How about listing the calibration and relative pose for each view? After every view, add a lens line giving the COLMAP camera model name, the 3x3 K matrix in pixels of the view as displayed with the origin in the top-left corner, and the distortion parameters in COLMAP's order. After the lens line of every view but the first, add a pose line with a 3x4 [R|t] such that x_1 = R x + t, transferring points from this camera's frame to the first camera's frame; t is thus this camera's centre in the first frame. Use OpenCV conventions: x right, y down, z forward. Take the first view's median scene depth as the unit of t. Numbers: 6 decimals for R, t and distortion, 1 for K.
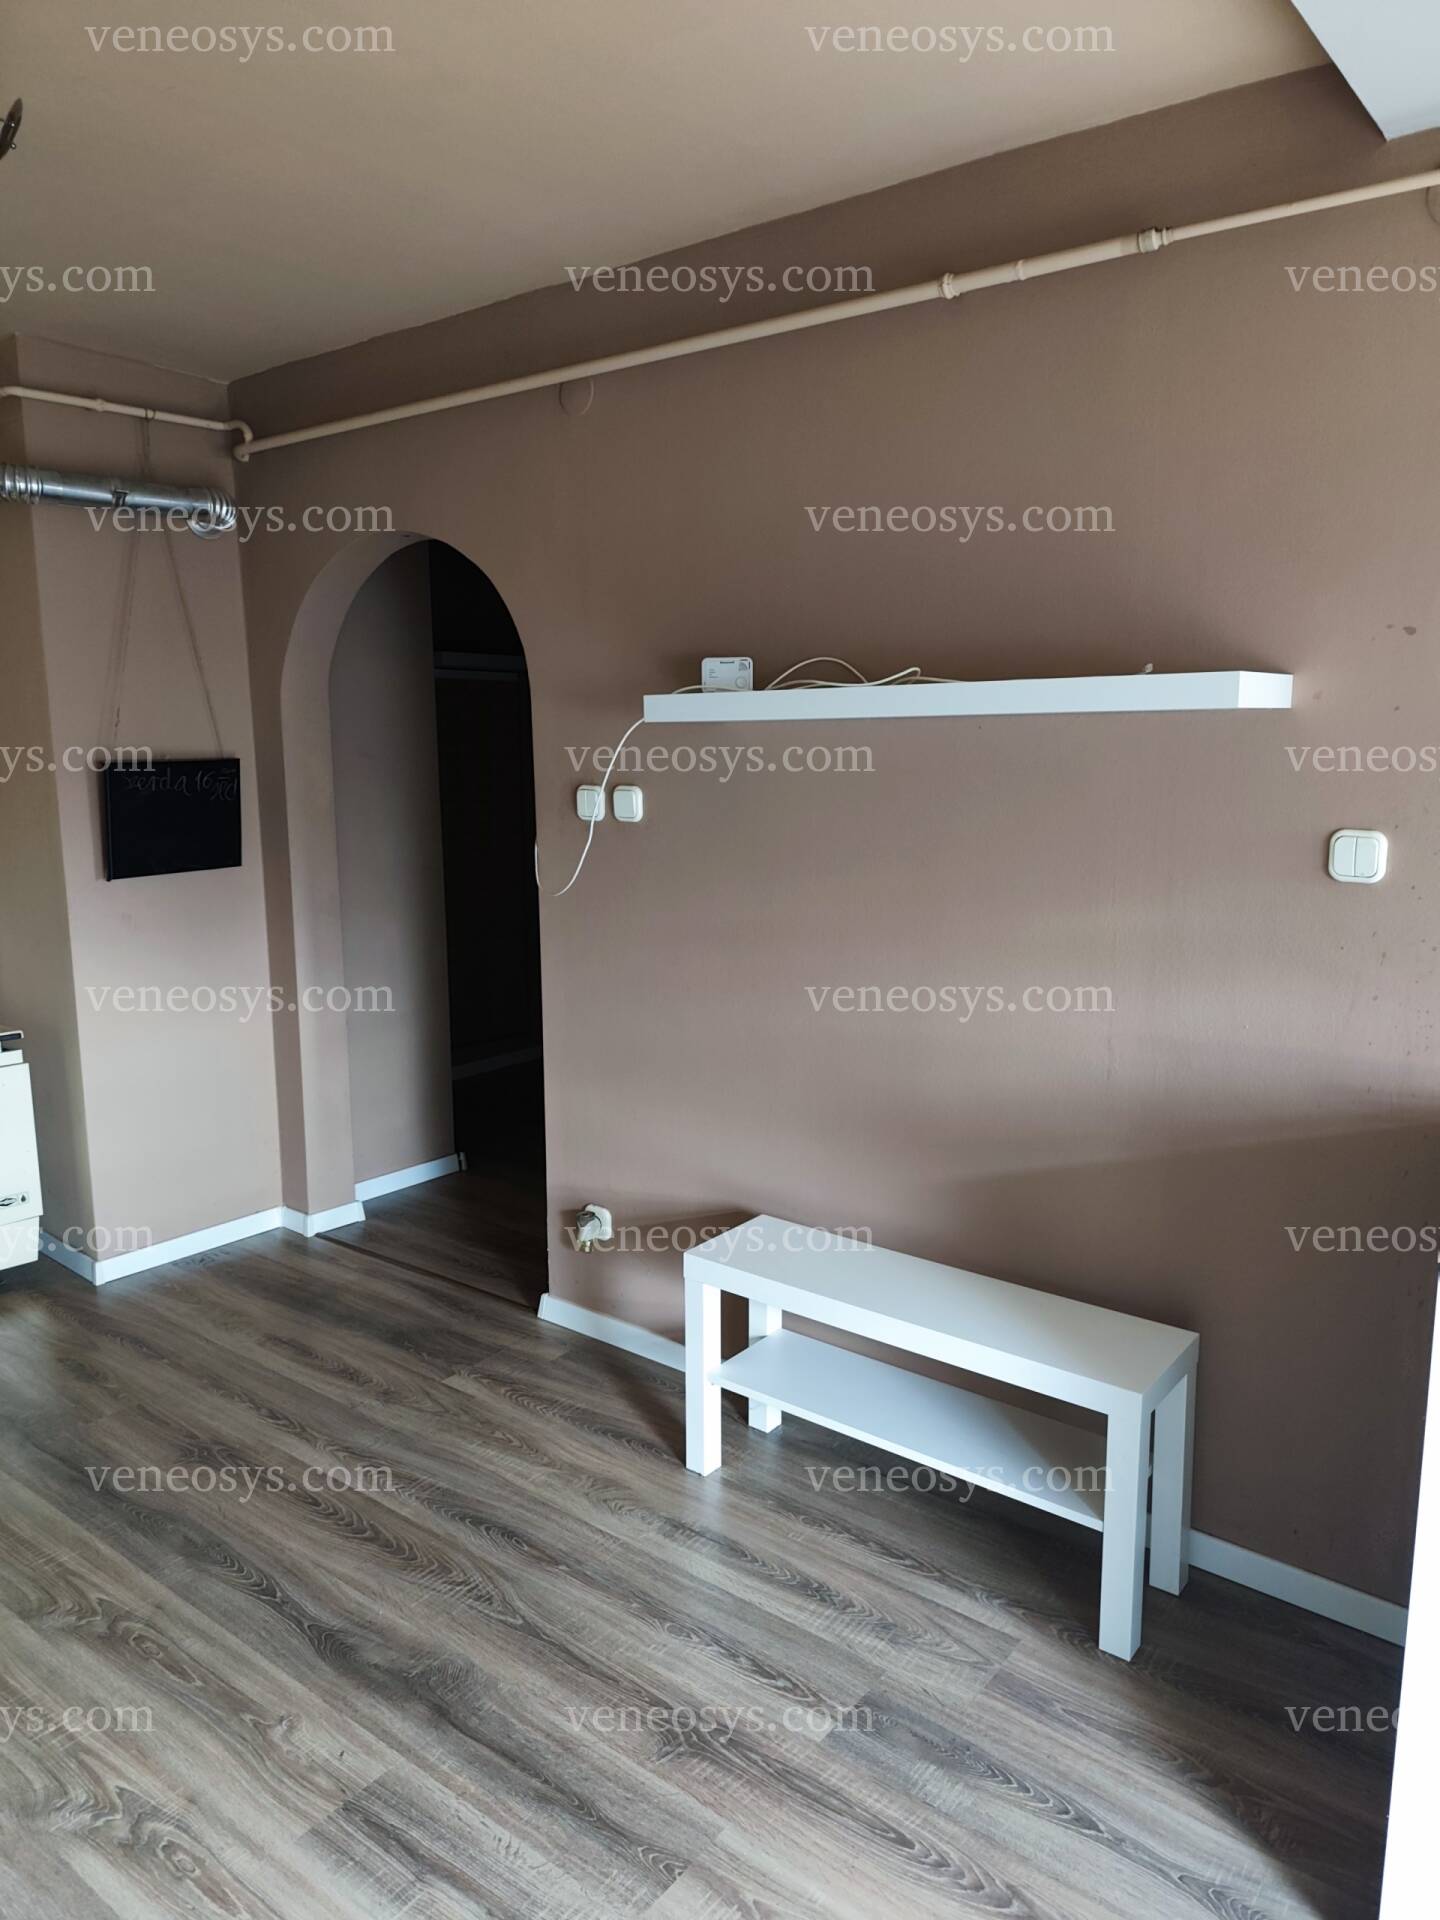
lens RADIAL K [[1341.0, 0, 719.2], [0, 1341.0, 959.6], [0, 0, 1]] dist [0.054960, -0.056646]
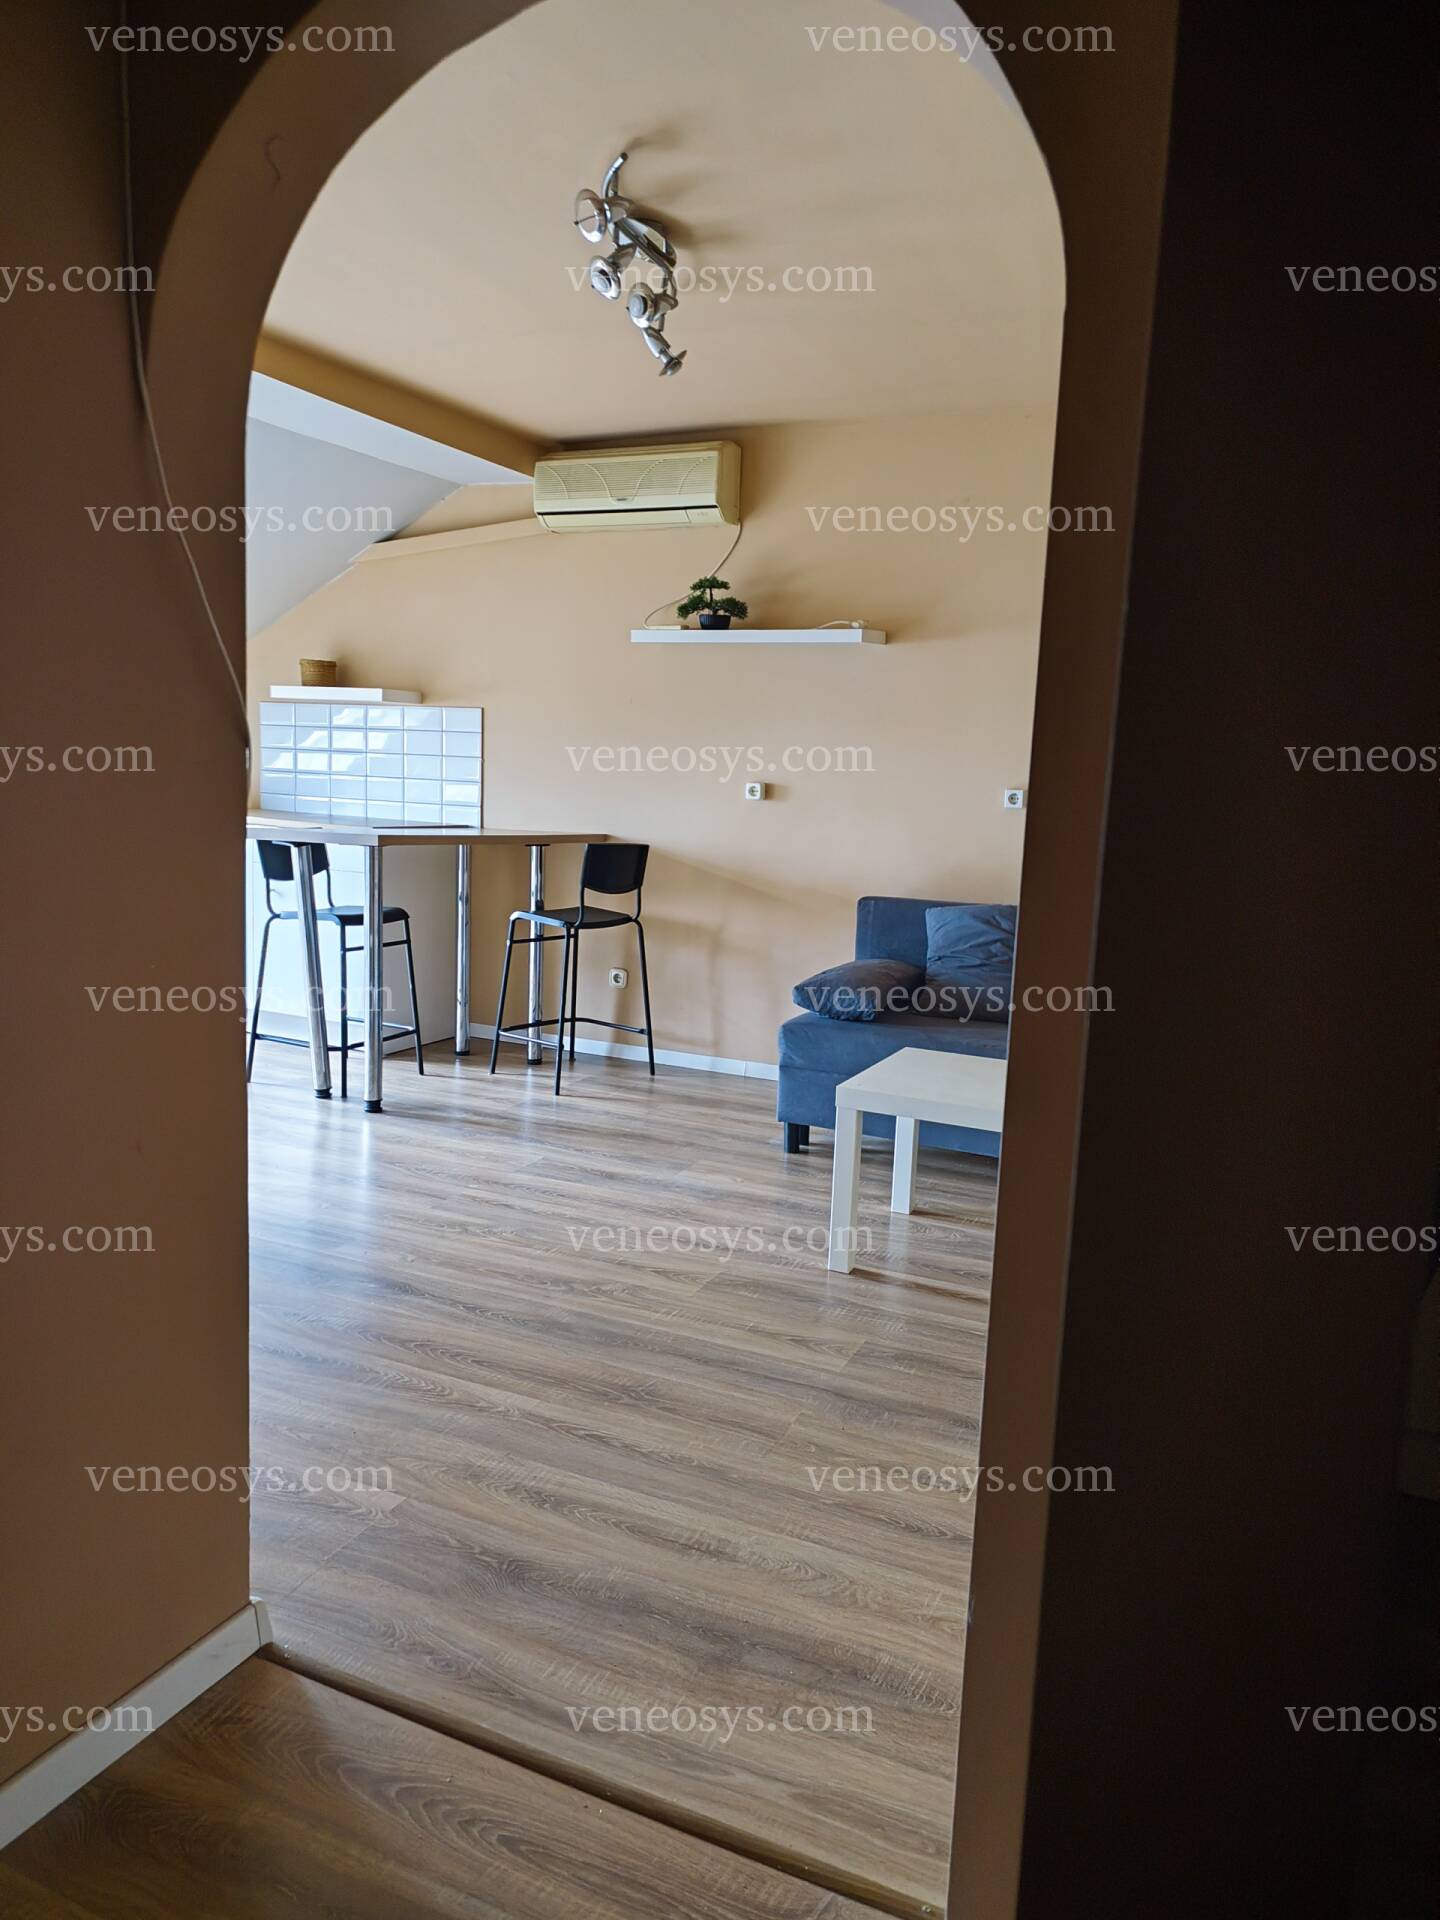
lens RADIAL K [[1341.0, 0, 719.5], [0, 1341.0, 959.4], [0, 0, 1]] dist [0.054960, -0.056646]
pose [[-0.972561, 0.002581, -0.232636, -0.206416], [-0.068123, 0.952951, 0.295371, -0.181771], [0.222453, 0.303114, -0.926626, 1.647147]]
